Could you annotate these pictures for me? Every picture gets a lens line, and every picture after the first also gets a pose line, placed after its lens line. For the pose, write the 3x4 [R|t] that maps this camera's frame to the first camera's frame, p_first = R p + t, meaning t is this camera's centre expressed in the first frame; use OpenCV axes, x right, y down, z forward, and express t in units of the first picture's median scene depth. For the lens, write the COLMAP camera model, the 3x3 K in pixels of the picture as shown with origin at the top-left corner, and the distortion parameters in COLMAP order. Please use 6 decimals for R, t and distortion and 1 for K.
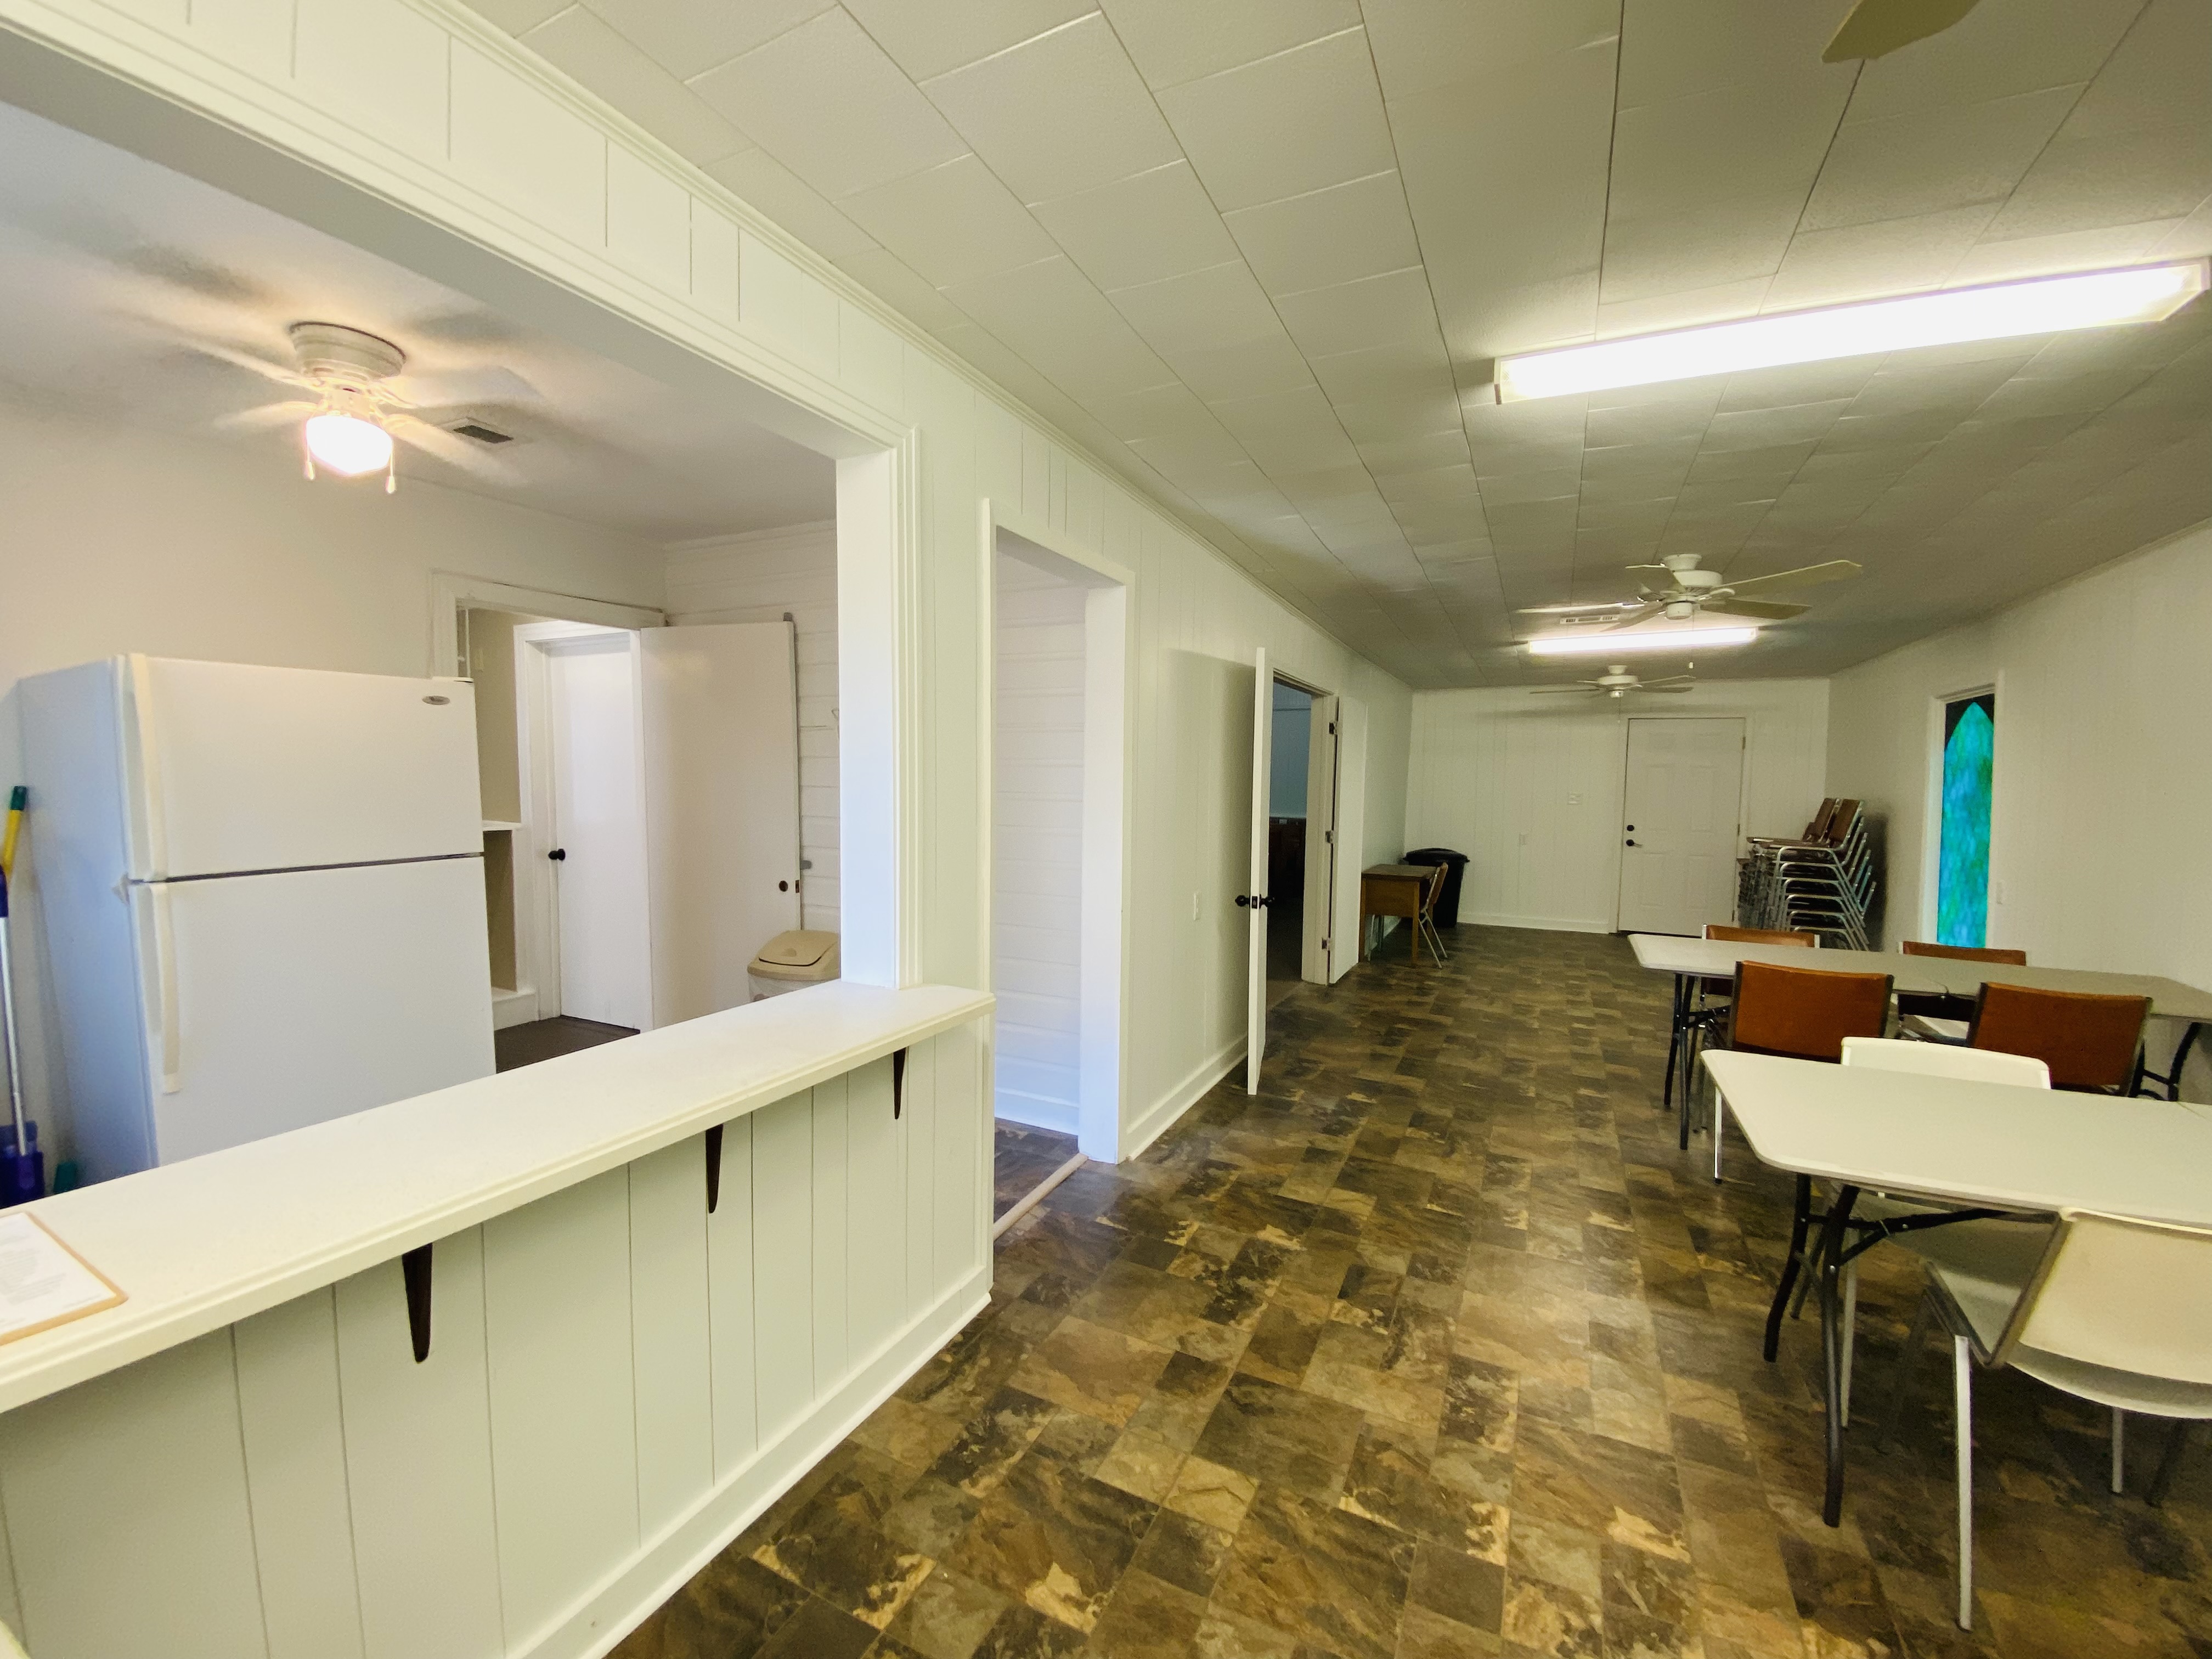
lens RADIAL K [[890.1, 0, 1099.5], [0, 890.1, 822.3], [0, 0, 1]] dist [0.001769, -0.013876]
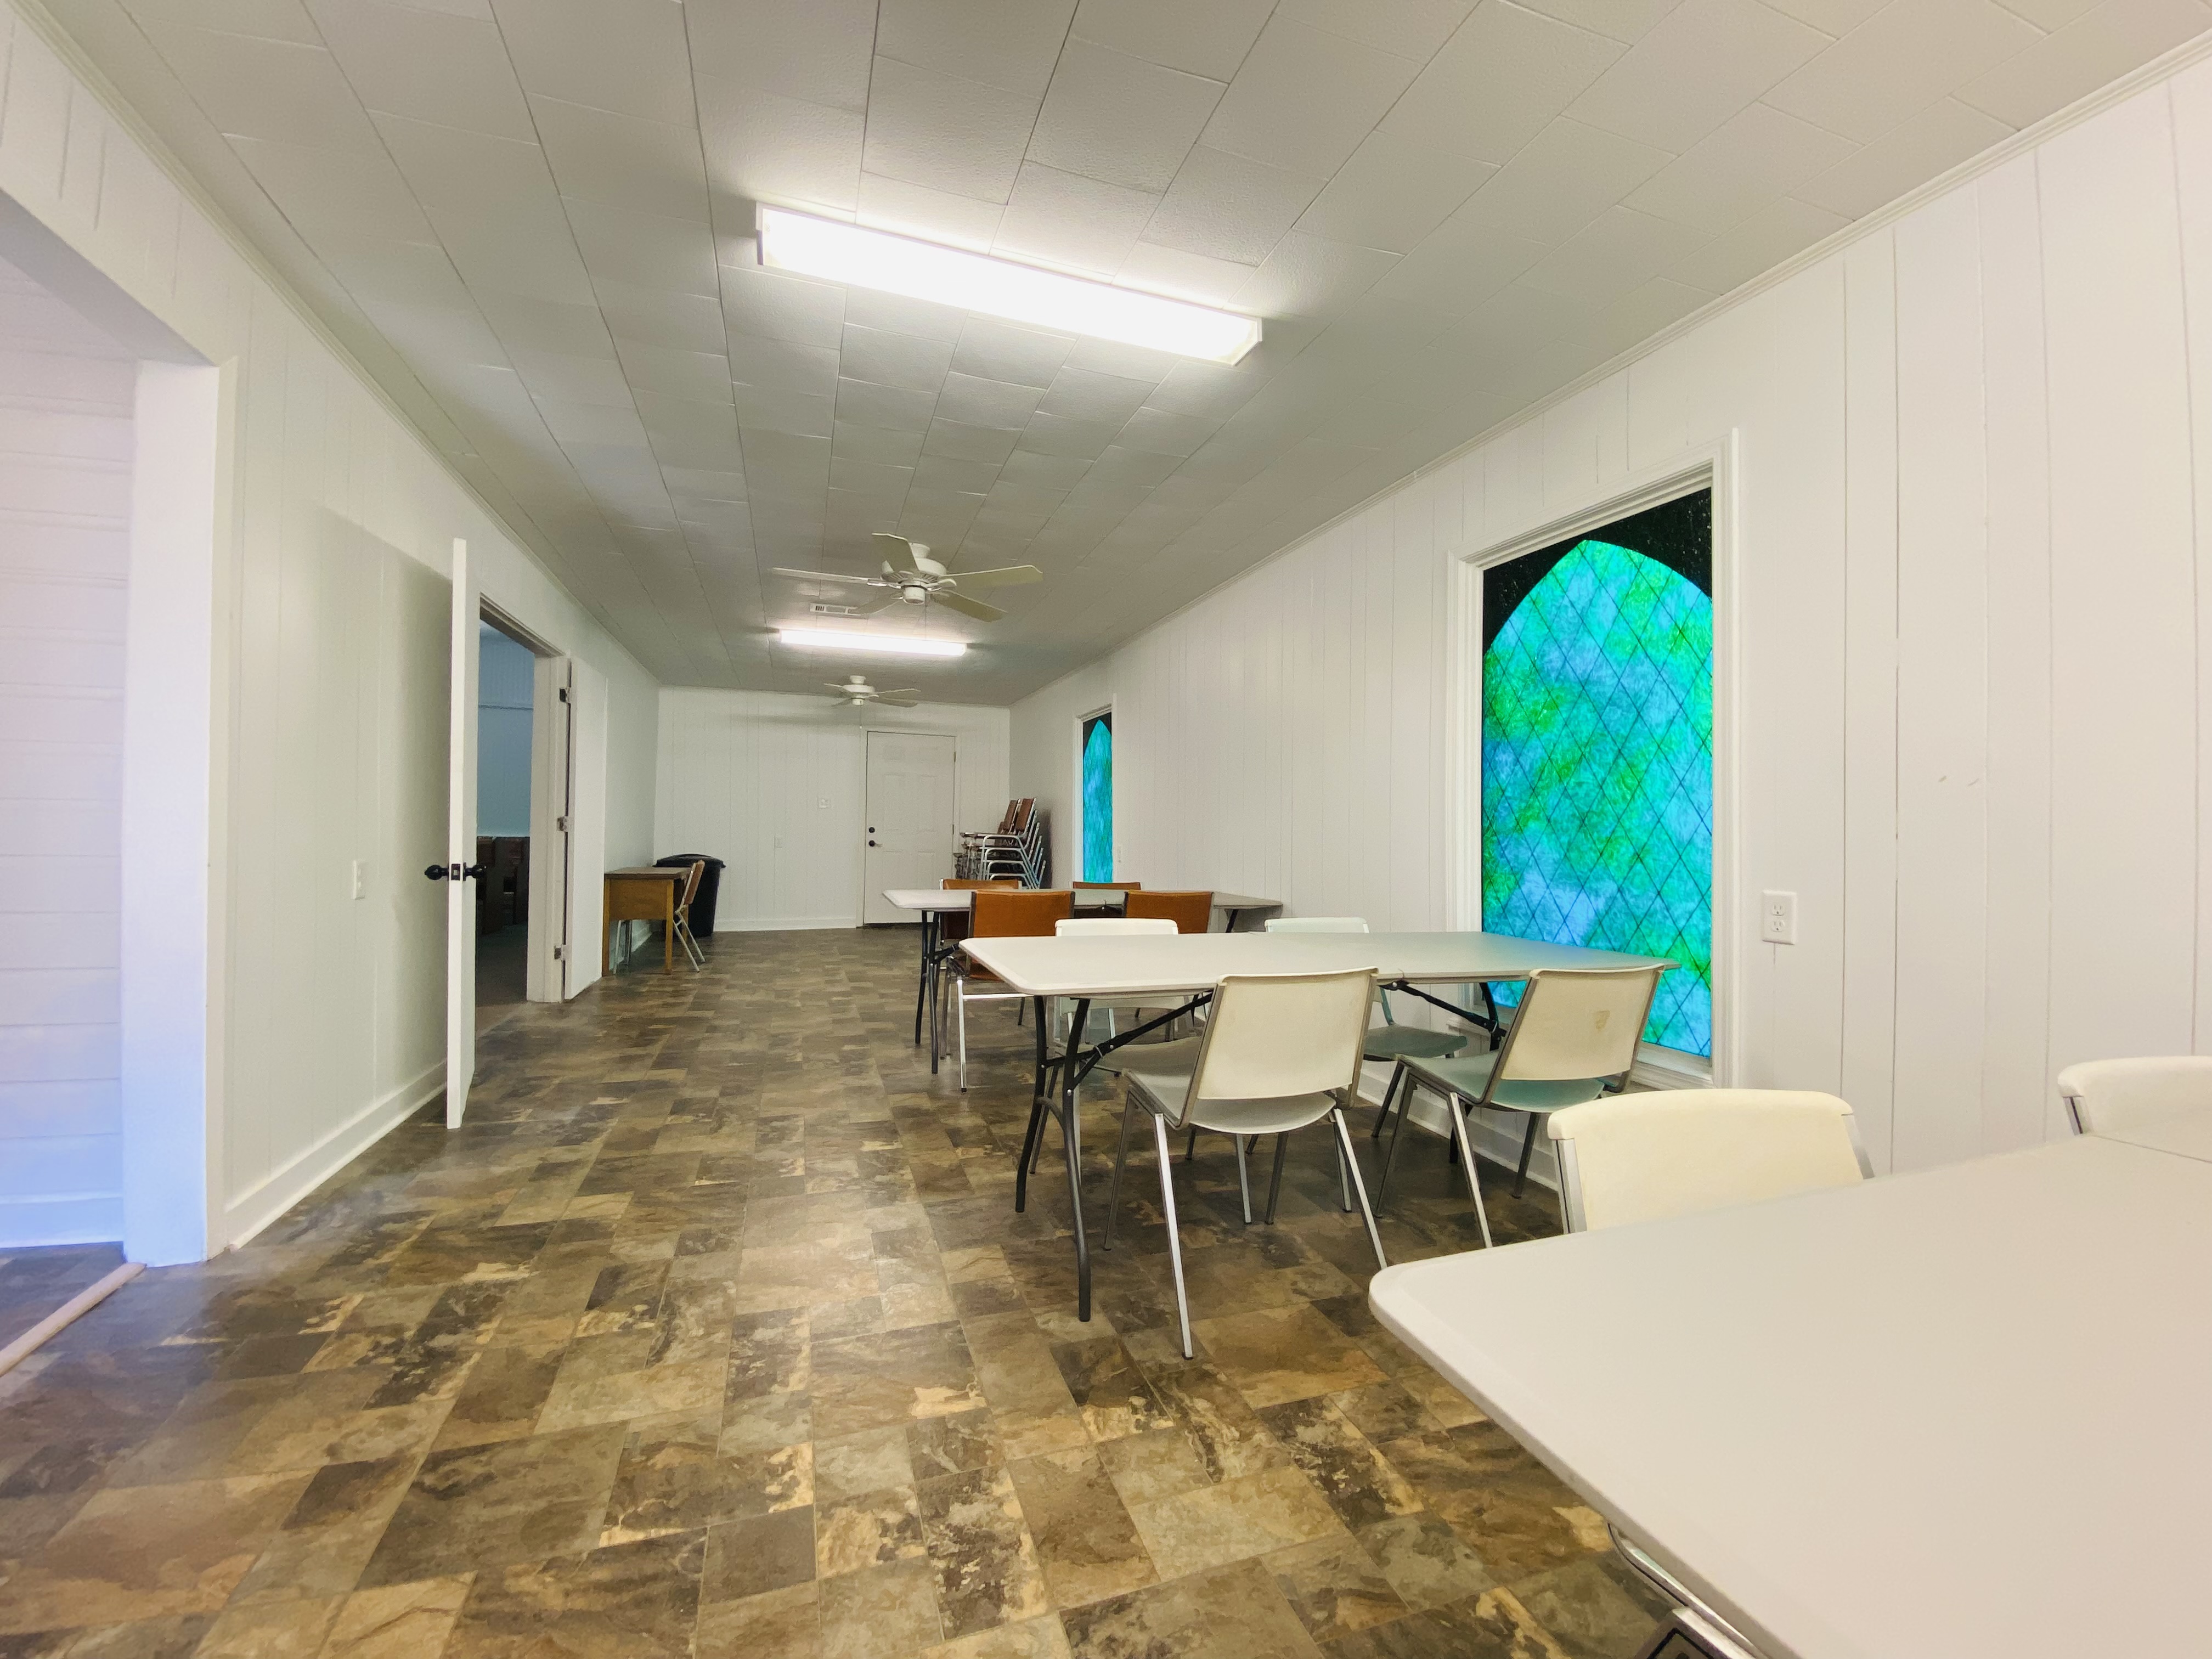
lens RADIAL K [[890.1, 0, 1099.5], [0, 890.1, 822.3], [0, 0, 1]] dist [0.001769, -0.013876]
pose [[0.698509, -0.002147, 0.715598, 0.023370], [0.035849, 0.998845, -0.031996, 0.128423], [-0.714702, 0.048003, 0.697780, 0.097699]]
